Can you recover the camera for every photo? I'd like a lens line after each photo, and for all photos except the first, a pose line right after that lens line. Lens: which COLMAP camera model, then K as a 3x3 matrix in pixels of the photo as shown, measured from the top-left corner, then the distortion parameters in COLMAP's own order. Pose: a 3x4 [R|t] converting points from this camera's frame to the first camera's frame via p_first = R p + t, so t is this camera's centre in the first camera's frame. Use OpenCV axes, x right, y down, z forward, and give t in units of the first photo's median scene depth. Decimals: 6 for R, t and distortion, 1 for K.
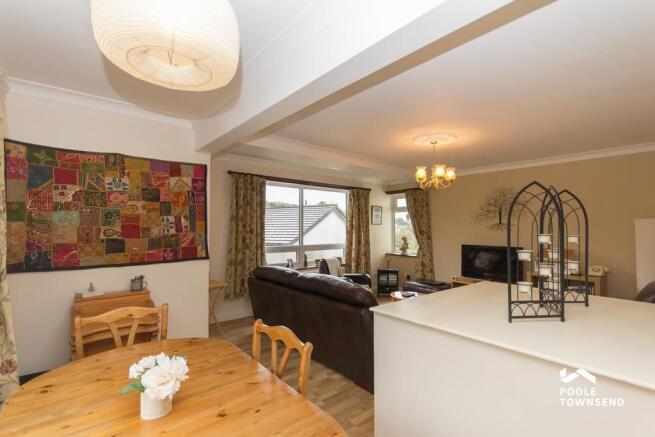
lens RADIAL K [[307.8, 0, 328.1], [0, 307.8, 226.2], [0, 0, 1]] dist [0.027660, -0.000114]
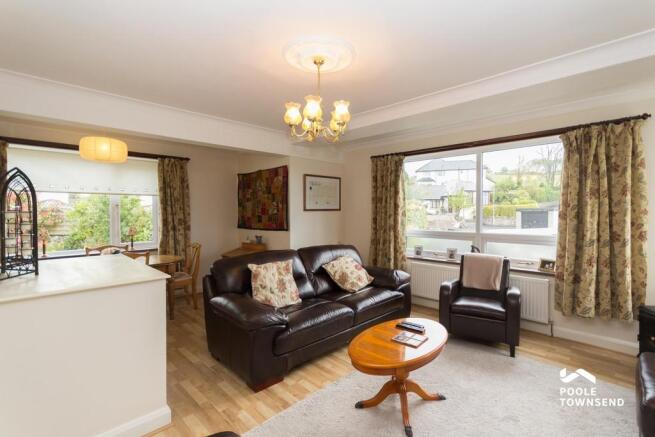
lens RADIAL K [[307.8, 0, 328.1], [0, 307.8, 226.2], [0, 0, 1]] dist [0.027660, -0.000114]
pose [[0.112238, 0.045860, -0.992622, 1.082602], [0.007157, 0.998871, 0.046958, 0.019172], [0.993656, -0.012375, 0.111783, 1.053653]]
